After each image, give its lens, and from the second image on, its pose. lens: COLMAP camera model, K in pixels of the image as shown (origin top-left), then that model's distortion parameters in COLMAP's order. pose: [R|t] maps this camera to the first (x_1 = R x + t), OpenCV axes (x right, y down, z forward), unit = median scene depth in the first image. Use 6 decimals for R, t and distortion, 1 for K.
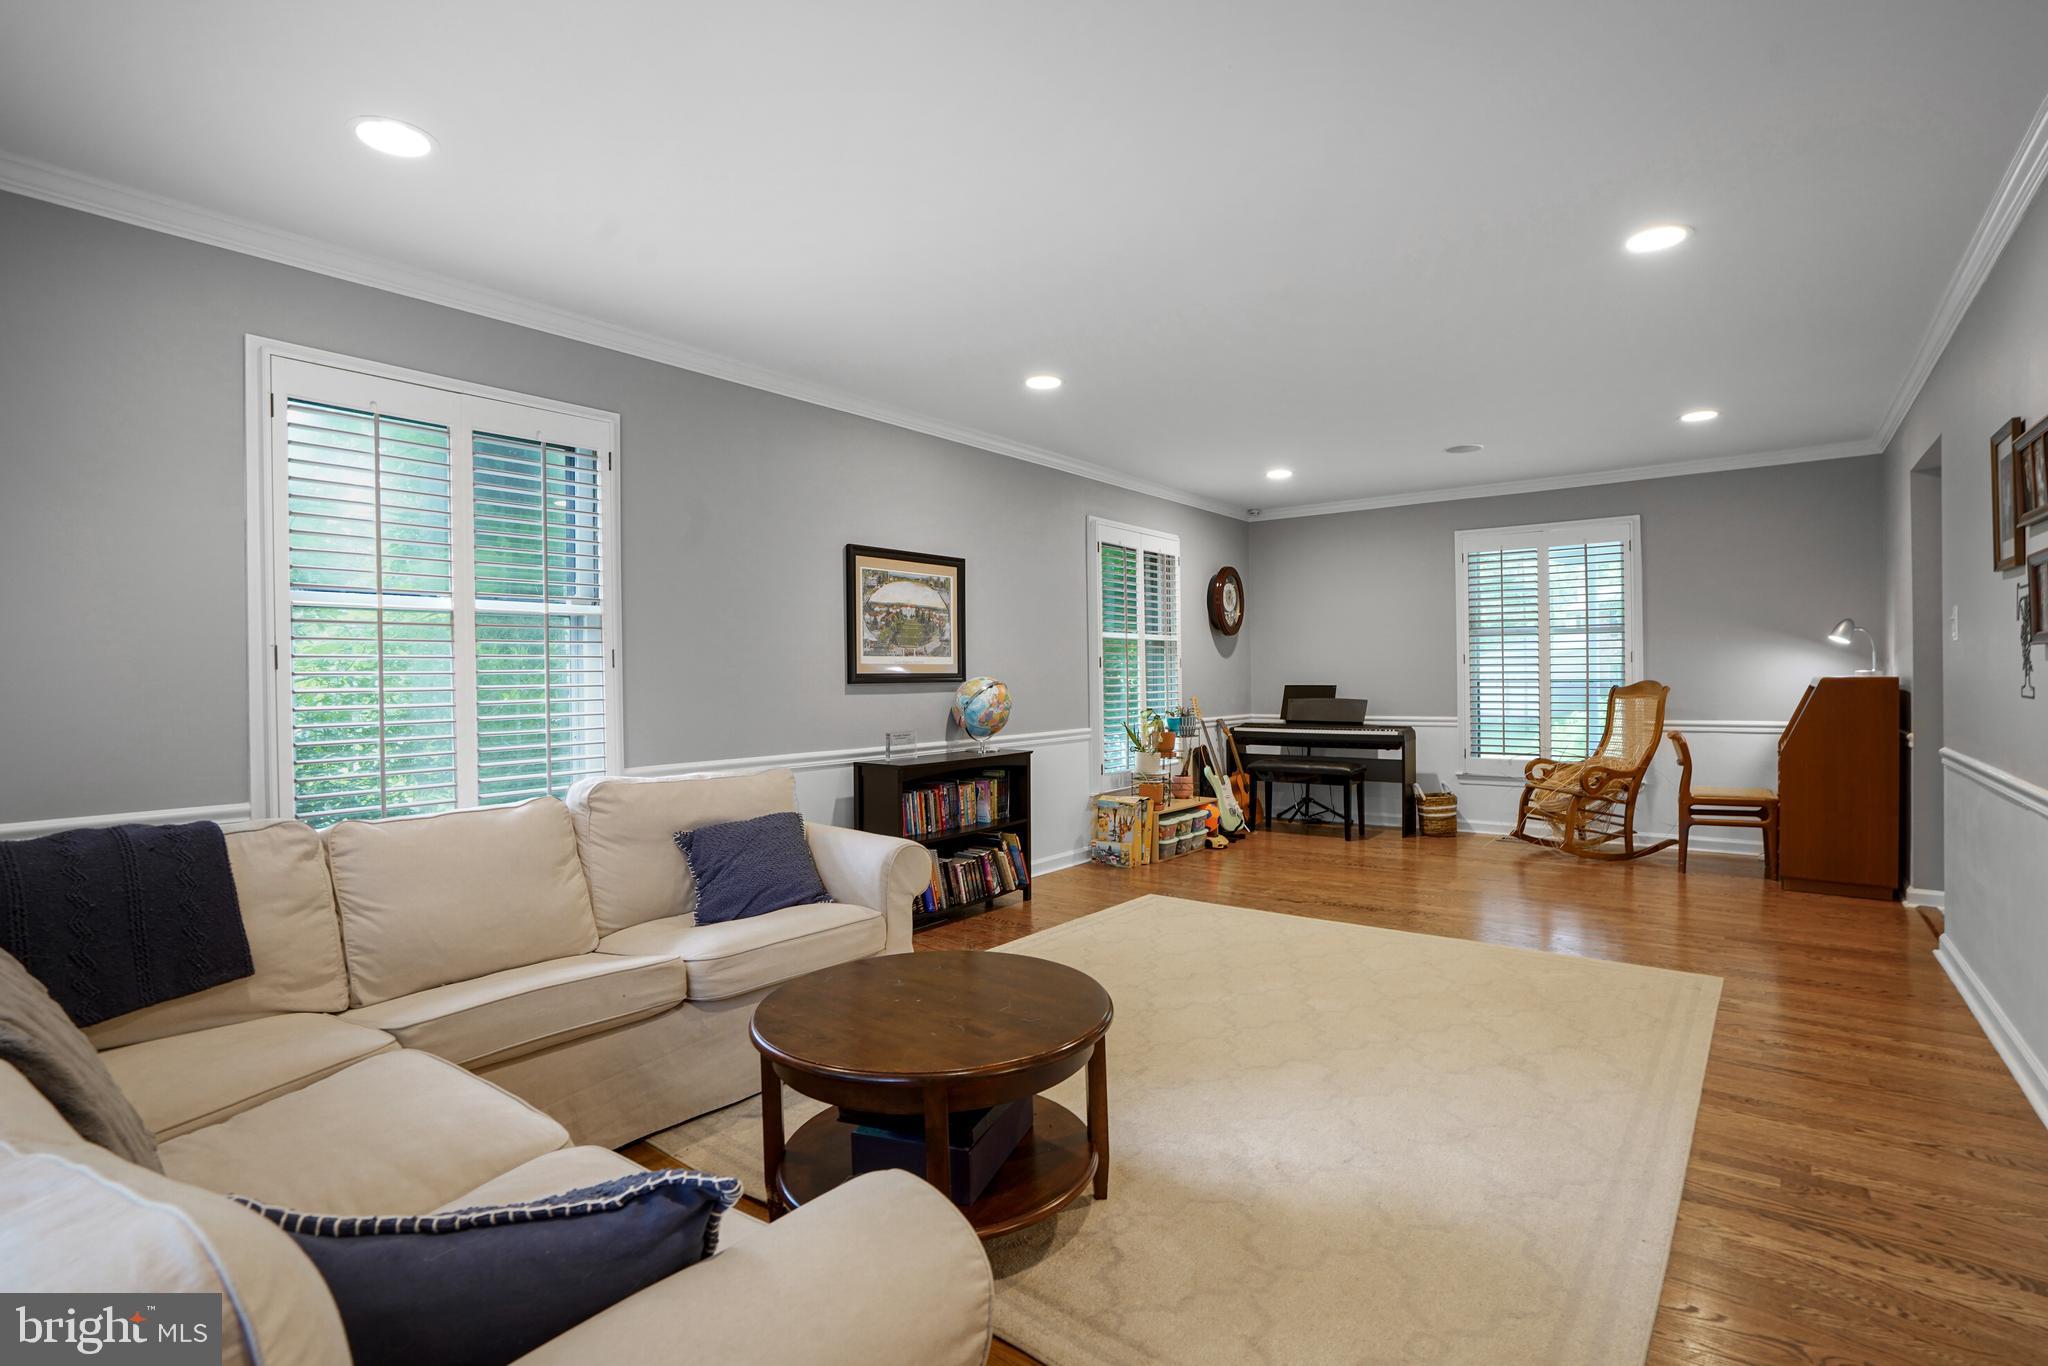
lens RADIAL K [[970.6, 0, 1024.0], [0, 970.6, 683.0], [0, 0, 1]] dist [-0.062914, 0.025309]
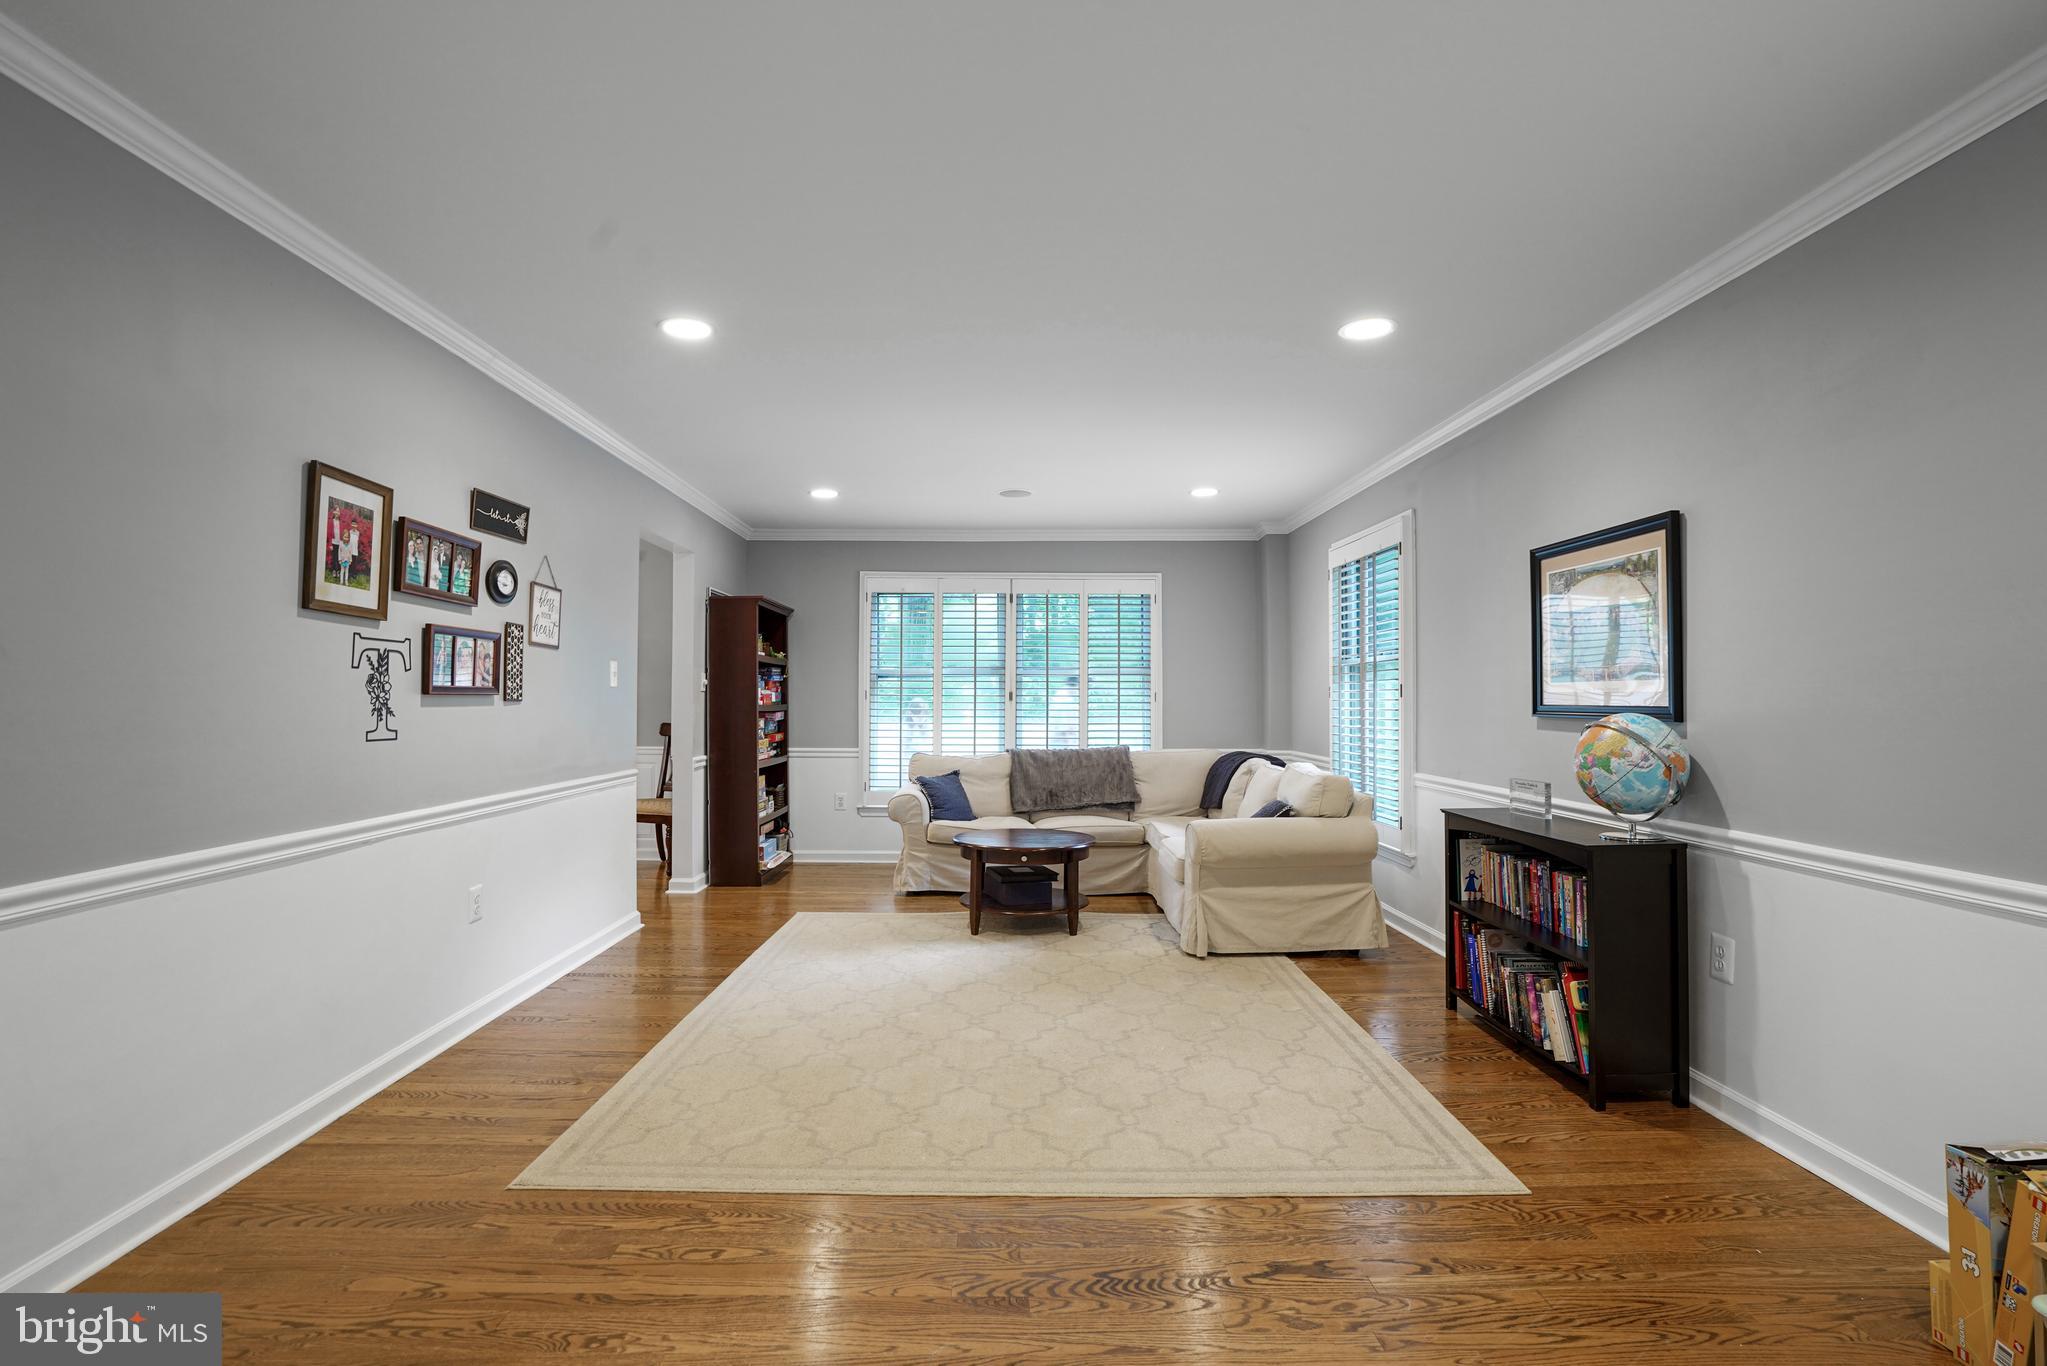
lens RADIAL K [[970.1, 0, 1023.5], [0, 970.1, 683.0], [0, 0, 1]] dist [-0.062914, 0.025309]
pose [[-0.780903, 0.003973, -0.624640, 0.666603], [0.004773, 0.999989, 0.000393, -0.029540], [0.624635, -0.002674, -0.780913, 1.335812]]
